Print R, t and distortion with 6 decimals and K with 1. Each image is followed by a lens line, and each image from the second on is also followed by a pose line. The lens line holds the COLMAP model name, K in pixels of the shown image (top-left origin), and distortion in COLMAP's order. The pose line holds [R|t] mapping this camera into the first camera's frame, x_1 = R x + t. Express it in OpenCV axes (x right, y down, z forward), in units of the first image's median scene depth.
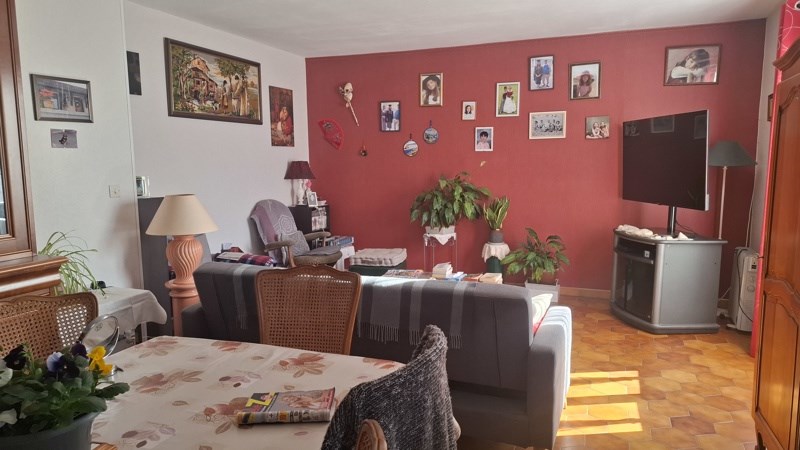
lens RADIAL K [[562.3, 0, 400.0], [0, 562.3, 225.0], [0, 0, 1]] dist [0.069108, -0.000536]
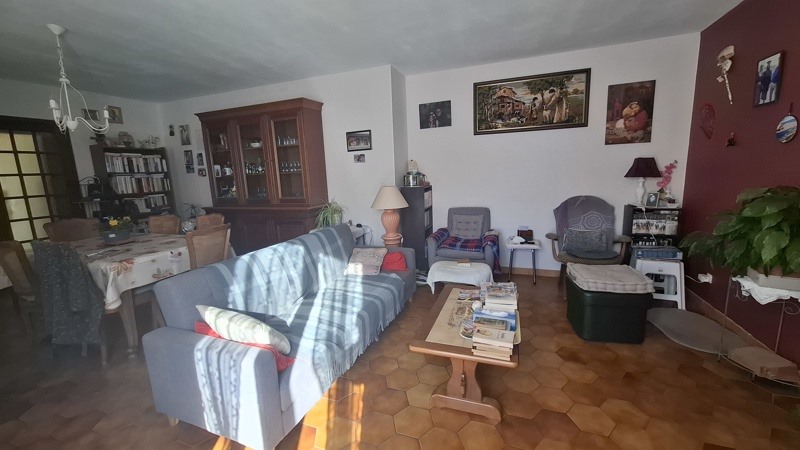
lens RADIAL K [[313.2, 0, 400.0], [0, 313.2, 225.0], [0, 0, 1]] dist [0.000362, 0.000104]
pose [[0.000535, 0.174950, -0.984577, 0.408368], [-0.082003, 0.981269, 0.174318, -0.071123], [0.996632, 0.080645, 0.014872, 0.690909]]
